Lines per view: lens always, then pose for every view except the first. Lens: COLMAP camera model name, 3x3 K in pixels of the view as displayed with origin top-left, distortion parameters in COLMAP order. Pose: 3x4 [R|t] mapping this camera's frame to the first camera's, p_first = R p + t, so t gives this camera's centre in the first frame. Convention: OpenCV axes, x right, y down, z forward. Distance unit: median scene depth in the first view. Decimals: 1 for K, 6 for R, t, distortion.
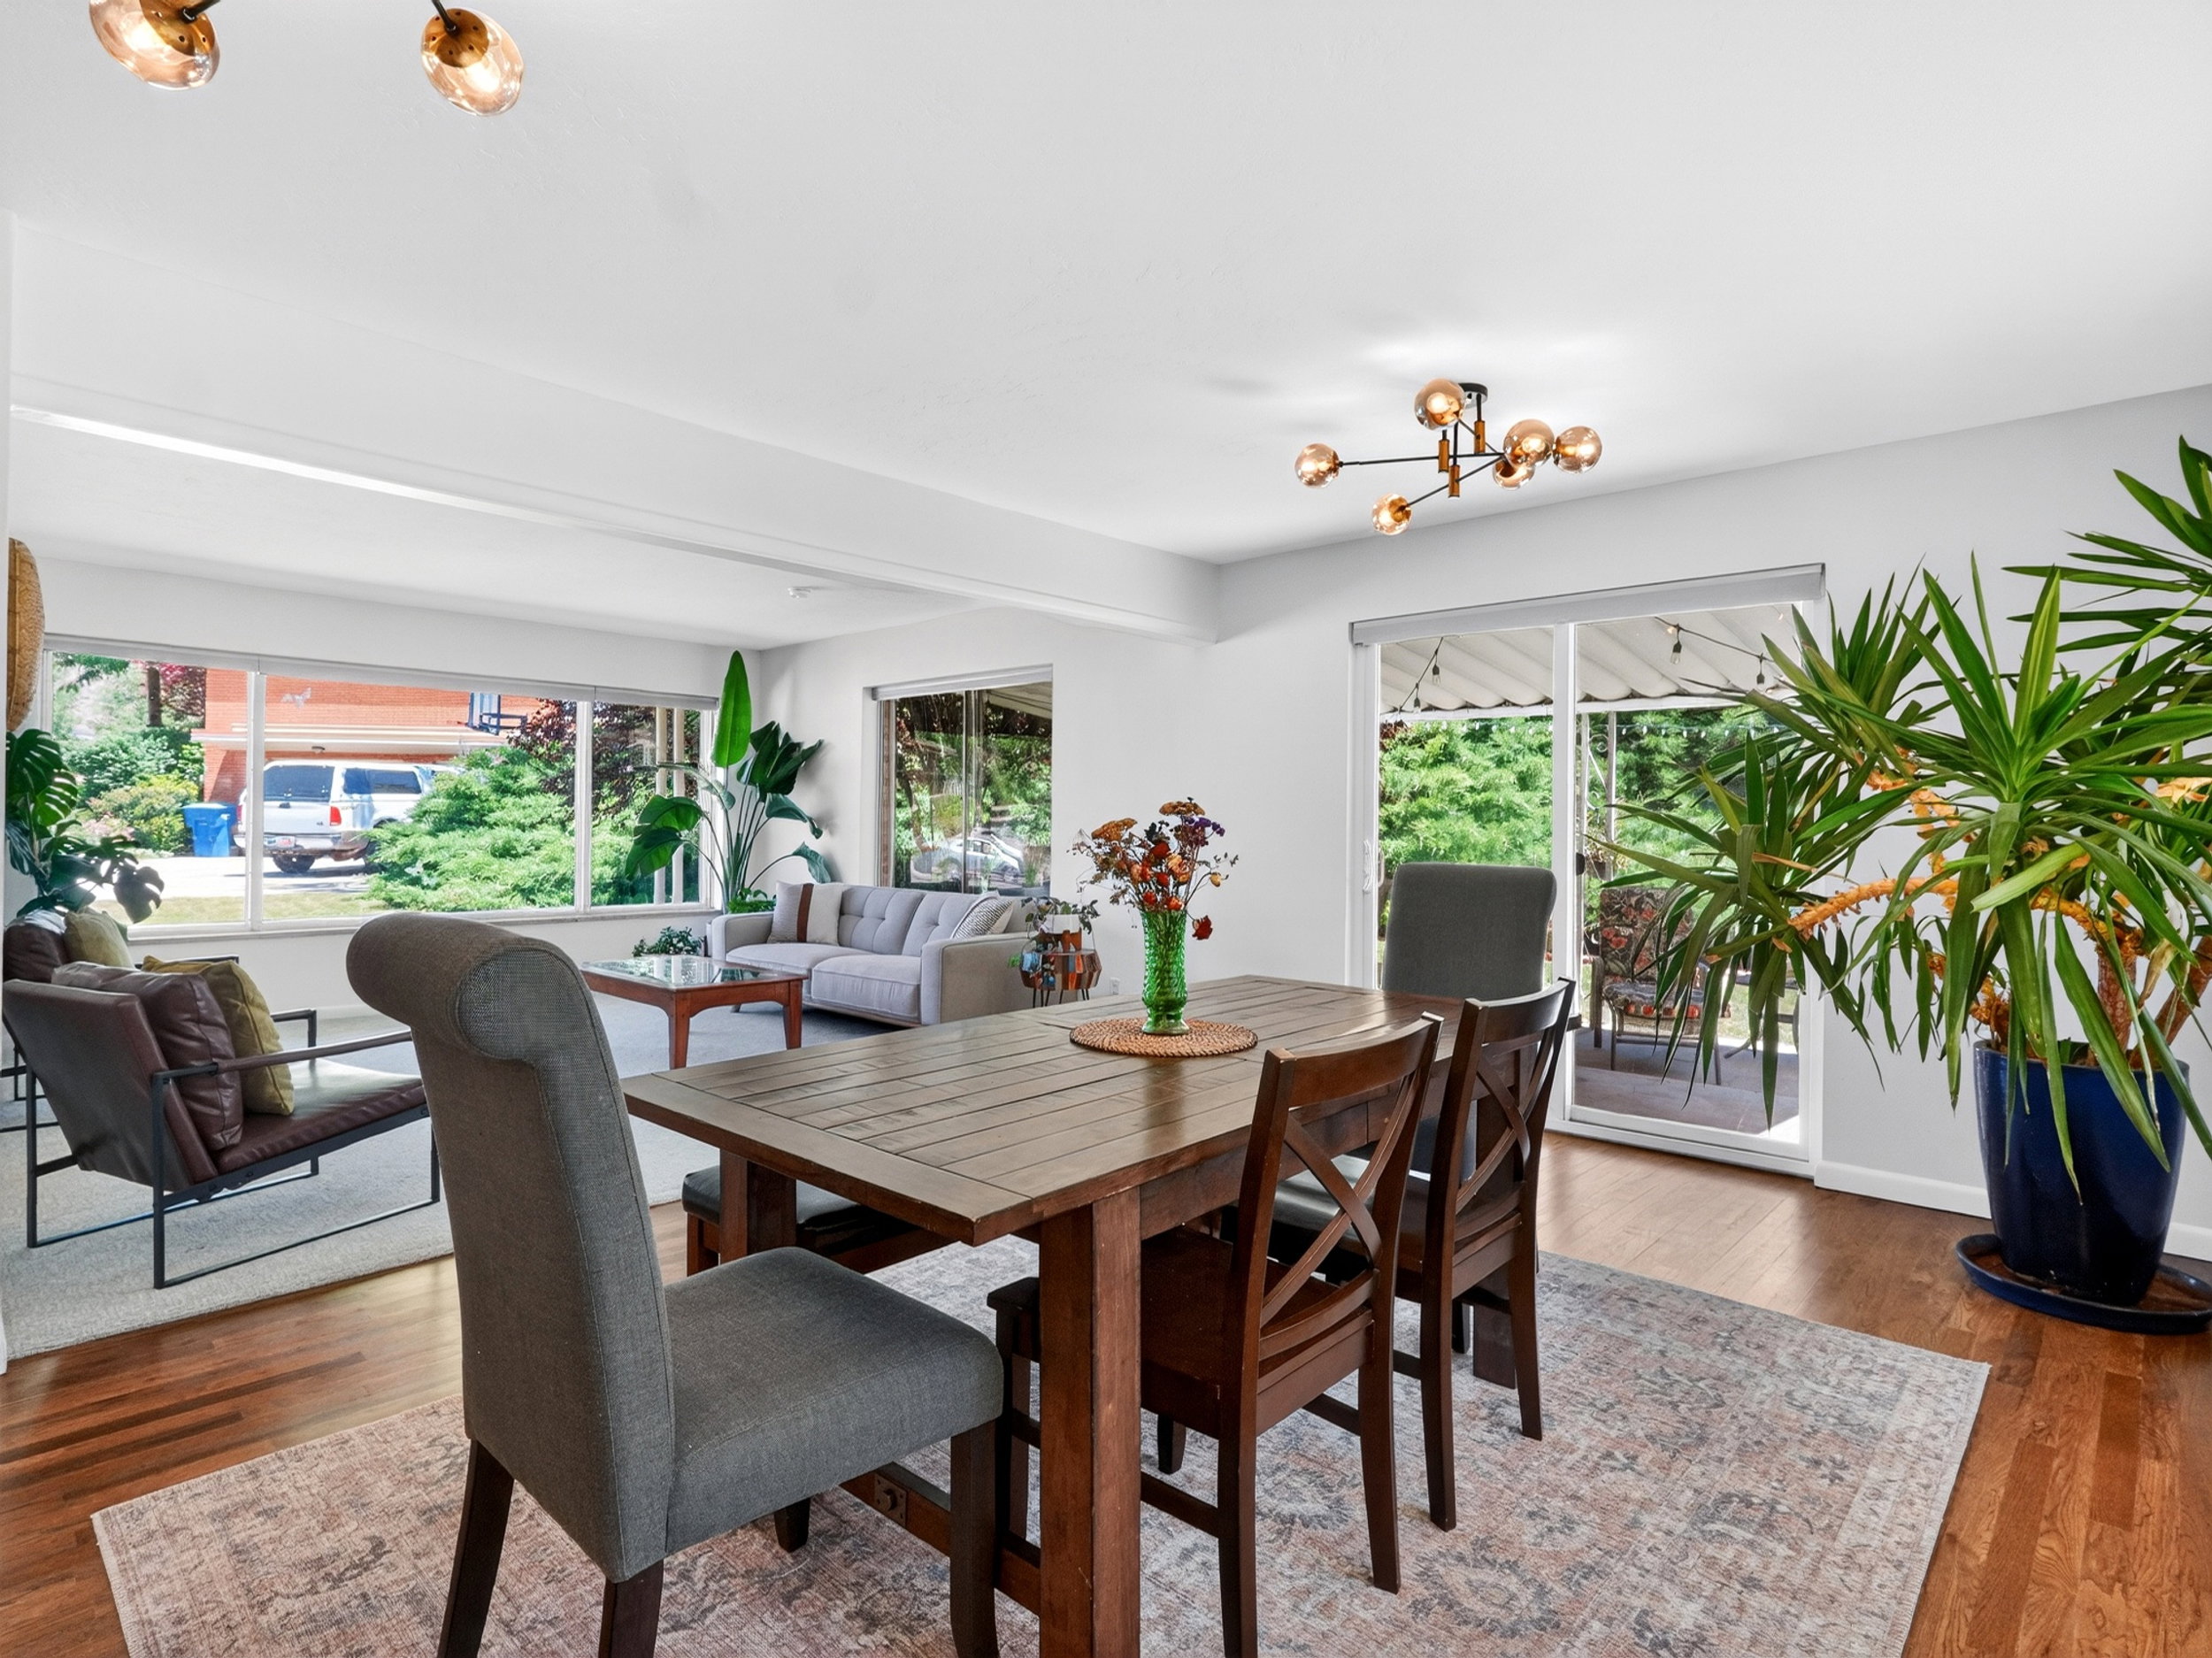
lens RADIAL K [[1152.0, 0, 1105.8], [0, 1152.0, 819.3], [0, 0, 1]] dist [-0.003931, 0.005076]
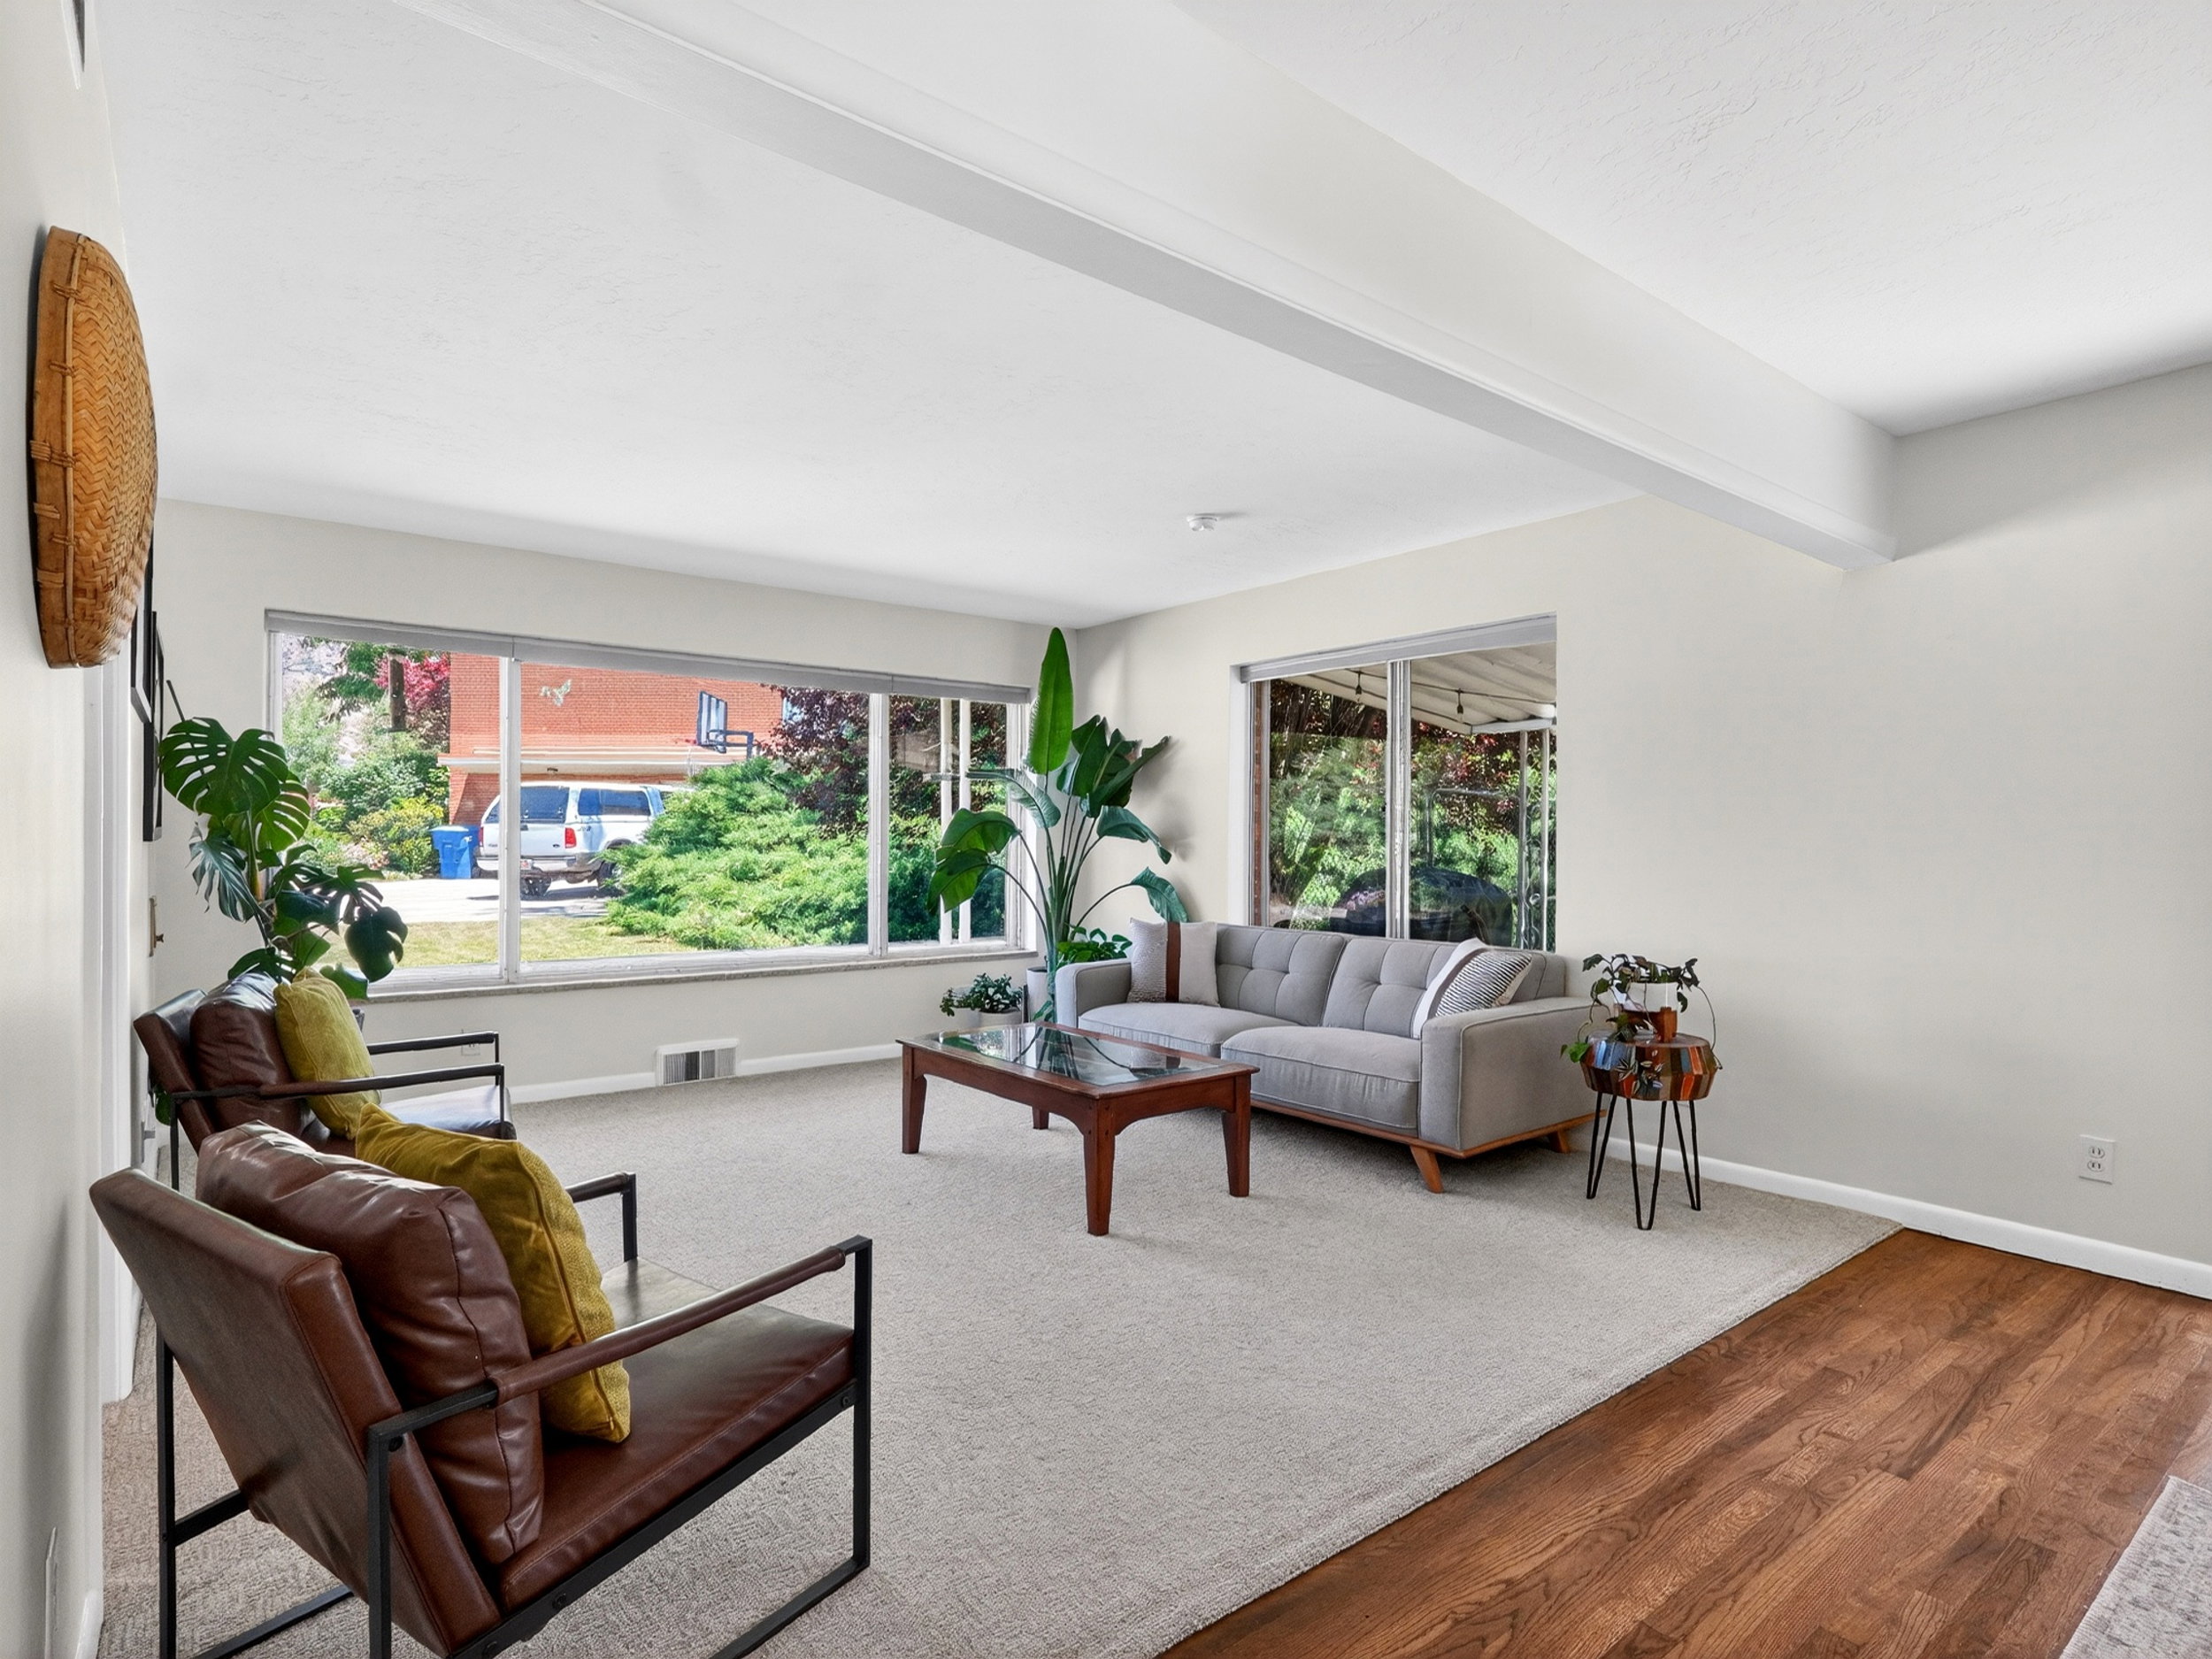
lens RADIAL K [[1152.1, 0, 1105.2], [0, 1152.1, 839.7], [0, 0, 1]] dist [-0.003931, 0.005076]
pose [[0.989380, -0.005953, -0.145230, -0.170088], [0.006357, 0.999977, 0.002318, -0.000956], [0.145213, -0.003217, 0.989395, 0.213414]]
